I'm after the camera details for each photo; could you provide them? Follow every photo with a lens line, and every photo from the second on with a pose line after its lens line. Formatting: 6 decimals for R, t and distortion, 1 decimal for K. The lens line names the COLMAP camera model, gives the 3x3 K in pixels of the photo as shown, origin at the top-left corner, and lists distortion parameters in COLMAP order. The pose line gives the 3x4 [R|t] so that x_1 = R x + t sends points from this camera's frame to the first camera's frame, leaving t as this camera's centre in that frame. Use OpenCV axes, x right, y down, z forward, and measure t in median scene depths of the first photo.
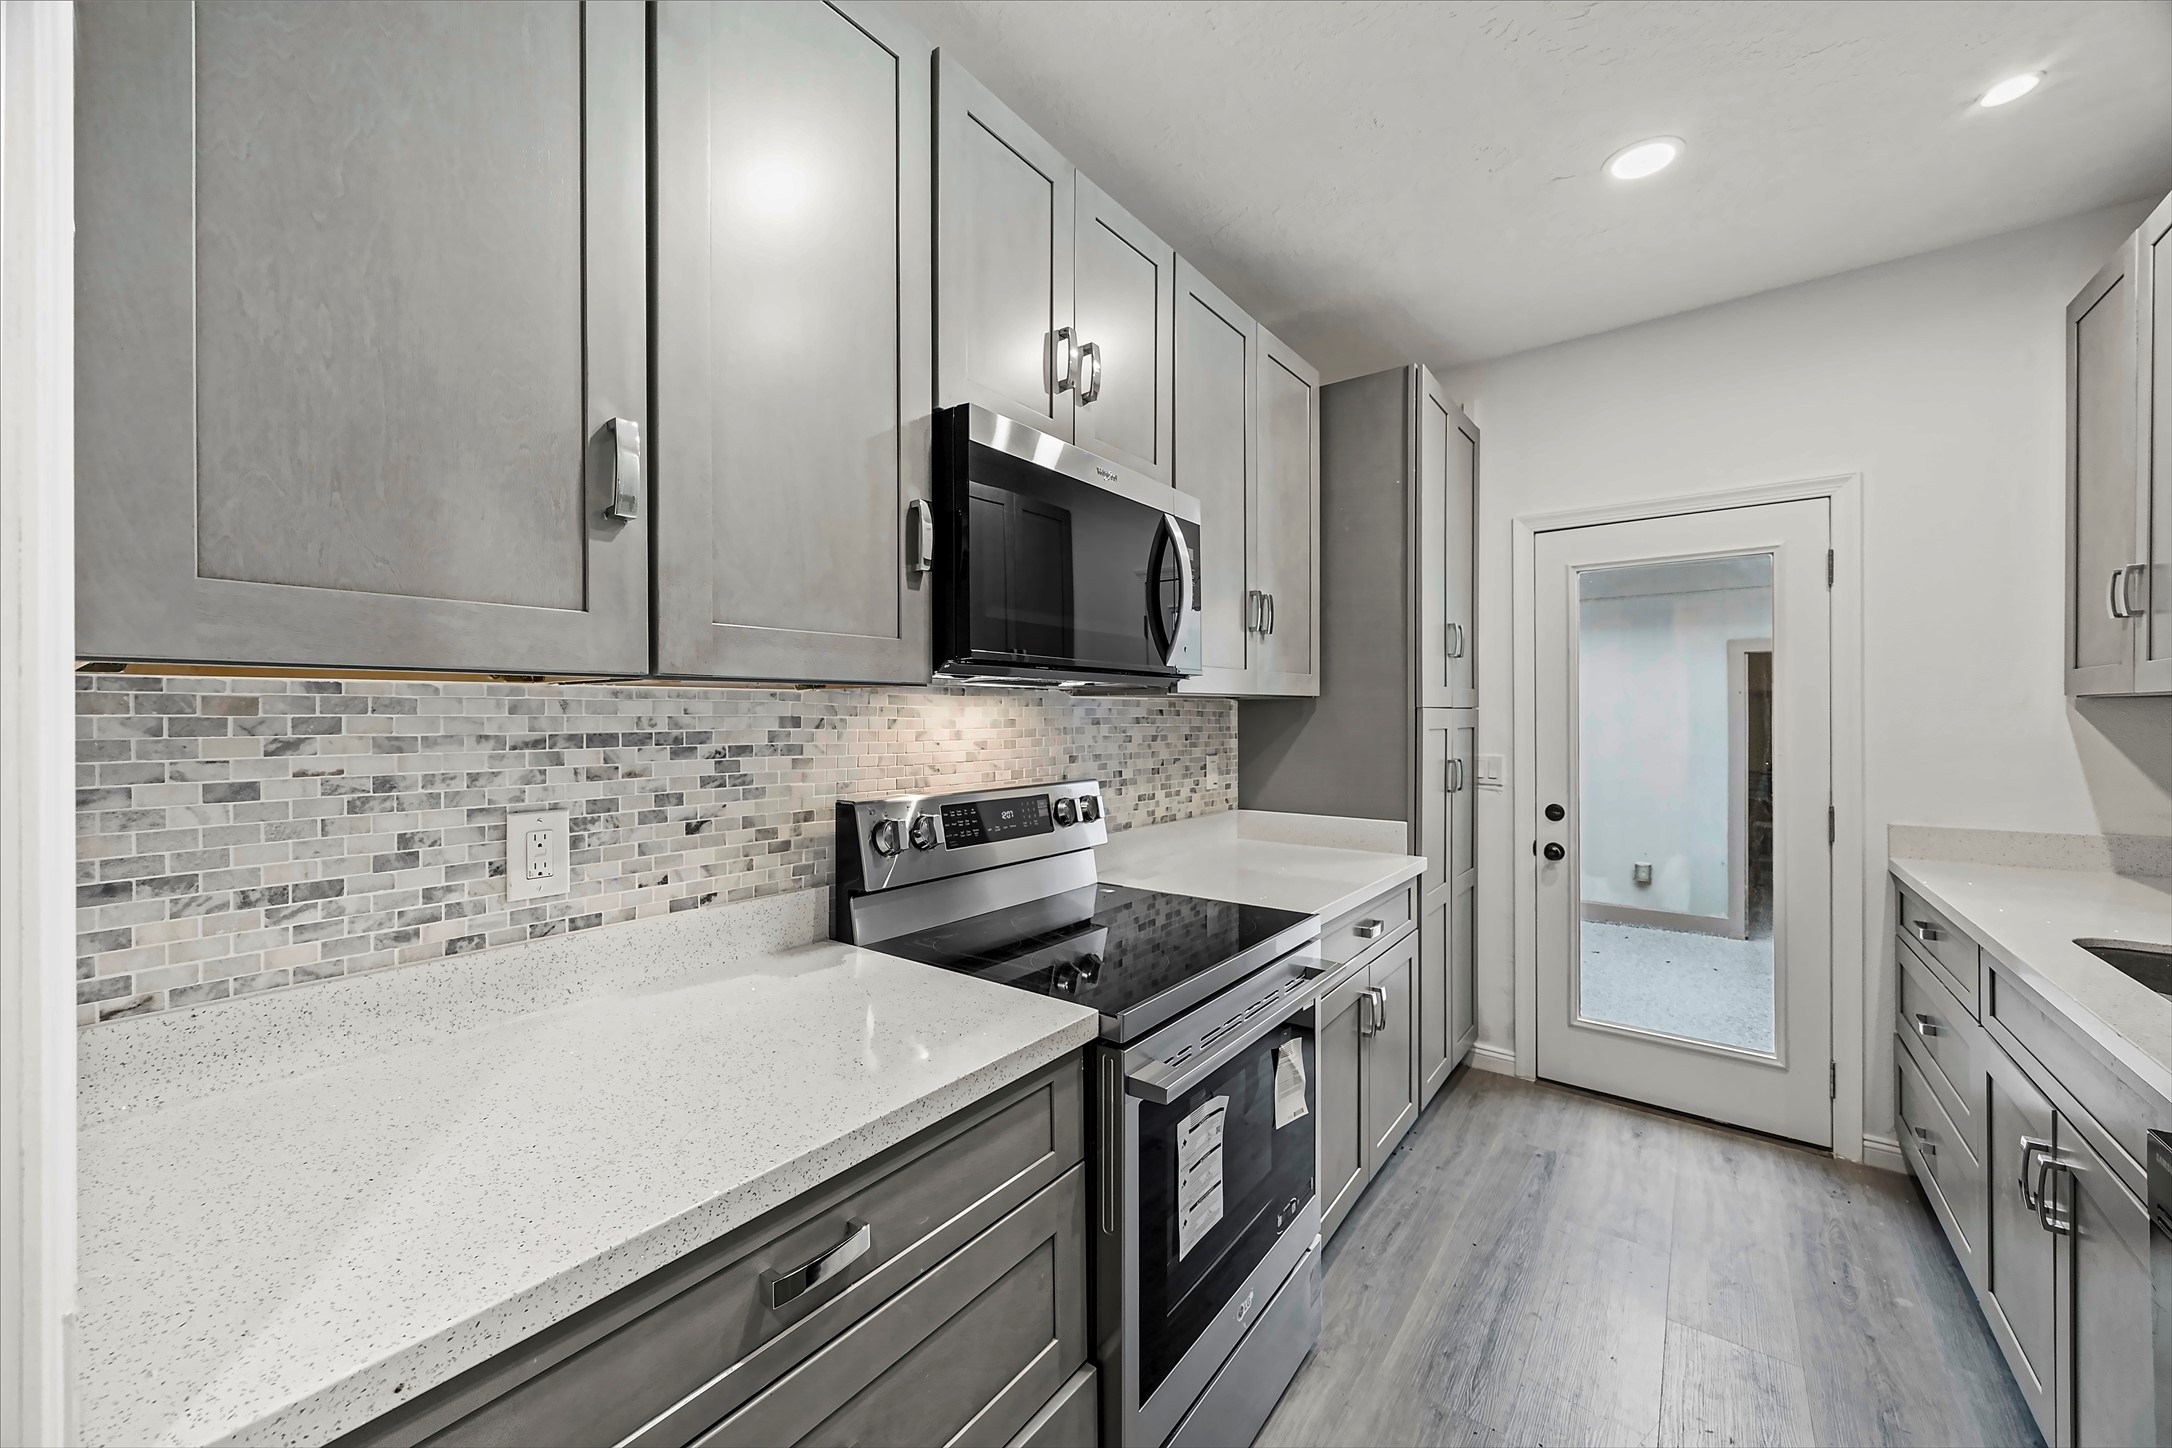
lens RADIAL K [[824.0, 0, 1081.2], [0, 824.0, 712.4], [0, 0, 1]] dist [-0.002842, -0.000061]
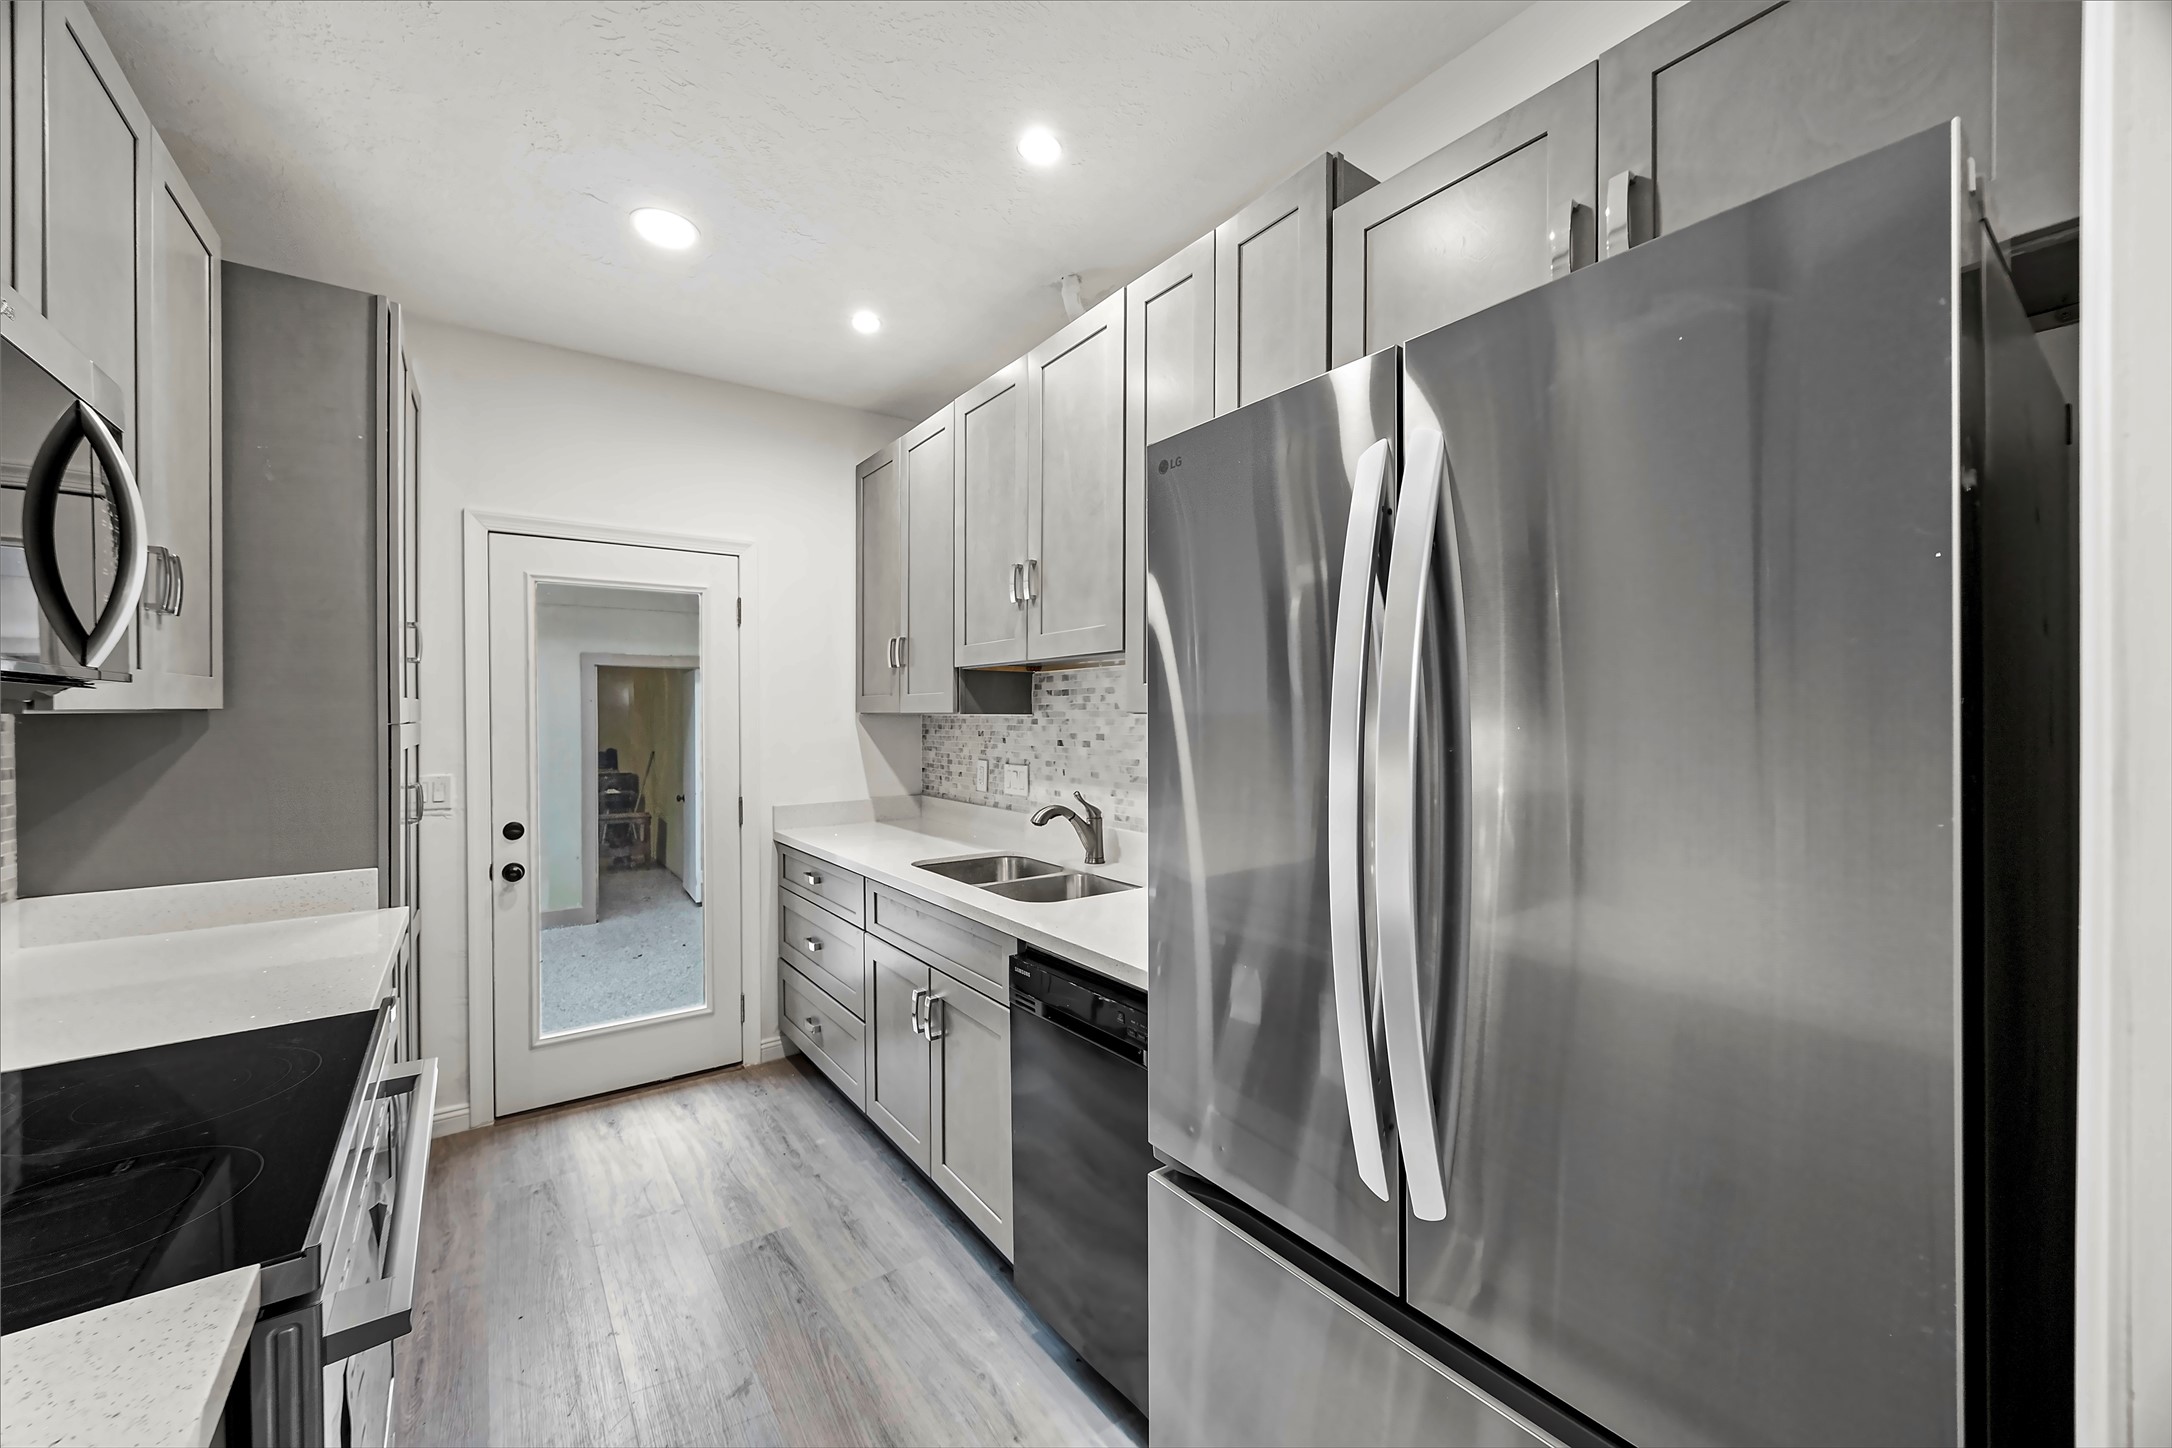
lens RADIAL K [[824.0, 0, 1079.6], [0, 824.0, 716.1], [0, 0, 1]] dist [-0.002842, -0.000061]
pose [[0.284847, -0.003351, 0.958567, -0.175062], [0.000110, 0.999994, 0.003464, -0.016941], [-0.958573, -0.000882, 0.284846, 0.122325]]
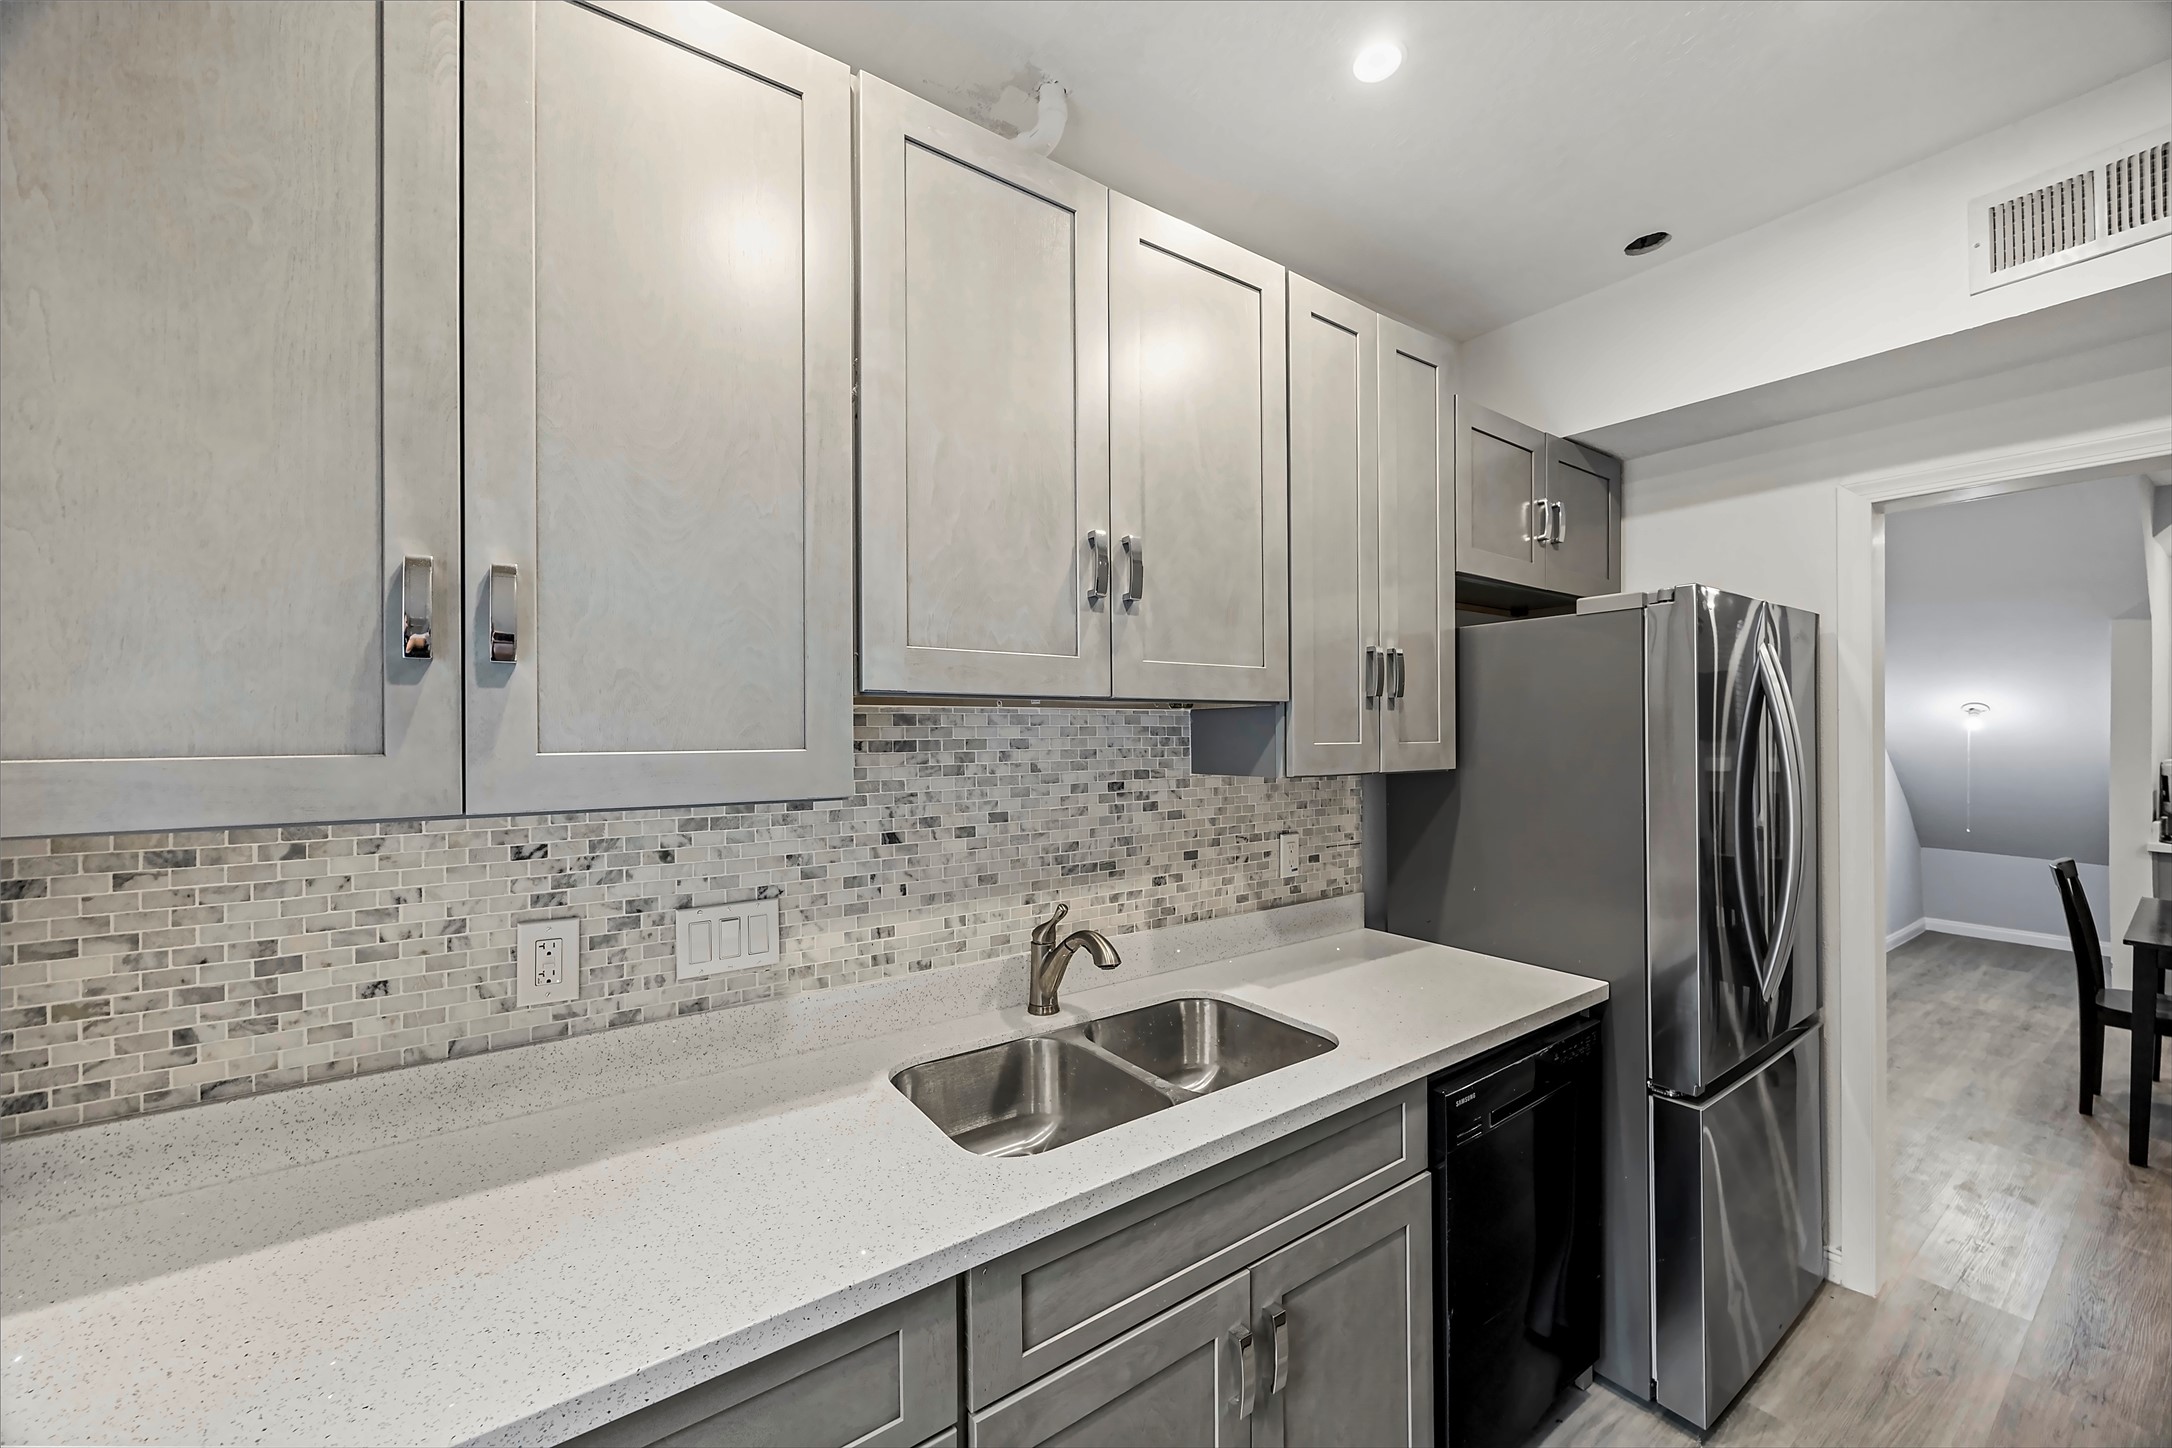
lens RADIAL K [[824.0, 0, 1094.4], [0, 824.0, 734.5], [0, 0, 1]] dist [-0.002842, -0.000061]
pose [[-0.952341, 0.000971, 0.305034, 0.626667], [0.001976, 0.999994, 0.002986, -0.058781], [-0.305029, 0.003446, -0.952337, 1.083315]]
